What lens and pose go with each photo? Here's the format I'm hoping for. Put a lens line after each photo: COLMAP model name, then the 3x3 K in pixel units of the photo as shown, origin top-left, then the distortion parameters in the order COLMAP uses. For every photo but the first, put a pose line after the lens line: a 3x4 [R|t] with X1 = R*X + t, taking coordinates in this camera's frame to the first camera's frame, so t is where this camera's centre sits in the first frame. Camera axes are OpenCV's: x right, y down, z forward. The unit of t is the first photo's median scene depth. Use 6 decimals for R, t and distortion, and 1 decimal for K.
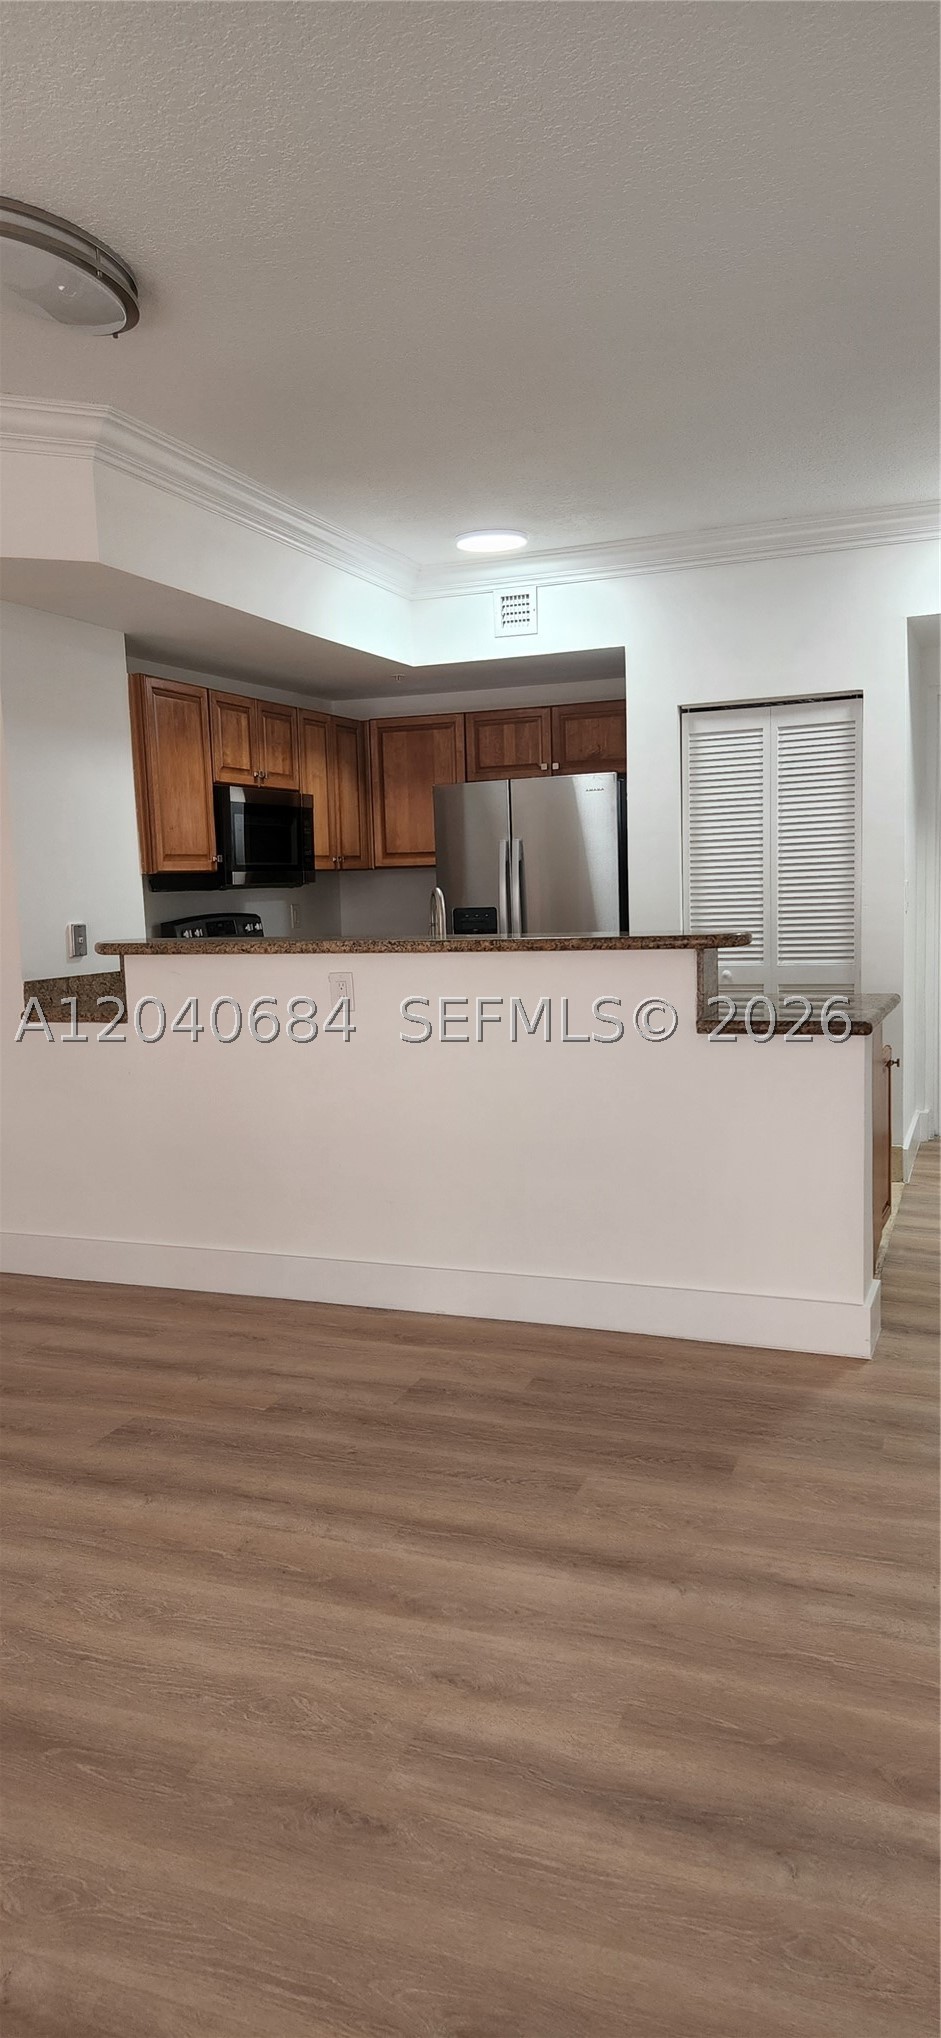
lens RADIAL K [[1289.9, 0, 460.6], [0, 1289.9, 1012.0], [0, 0, 1]] dist [0.071588, -0.058070]
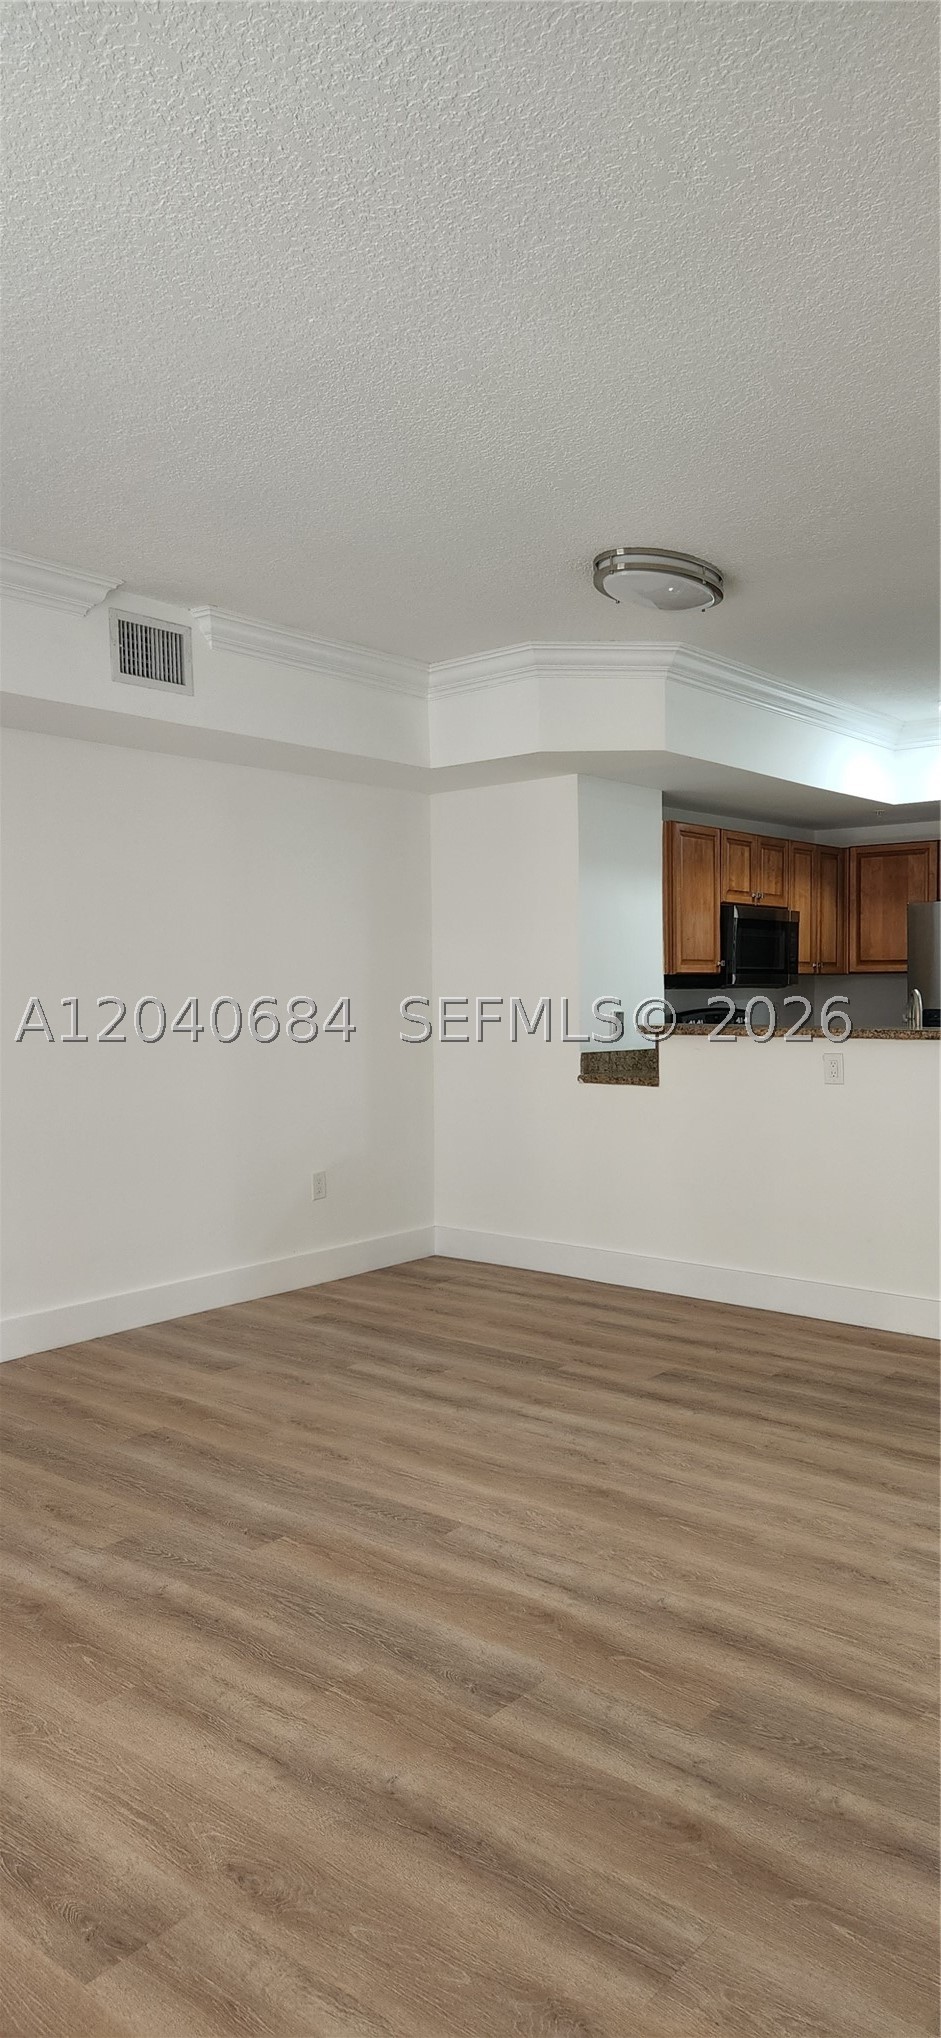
lens RADIAL K [[1289.9, 0, 460.6], [0, 1289.9, 1012.0], [0, 0, 1]] dist [0.071588, -0.058070]
pose [[0.944425, 0.030518, -0.327306, -0.017882], [-0.056638, 0.995898, -0.070570, 0.031547], [0.323810, 0.085186, 0.942279, -0.260009]]
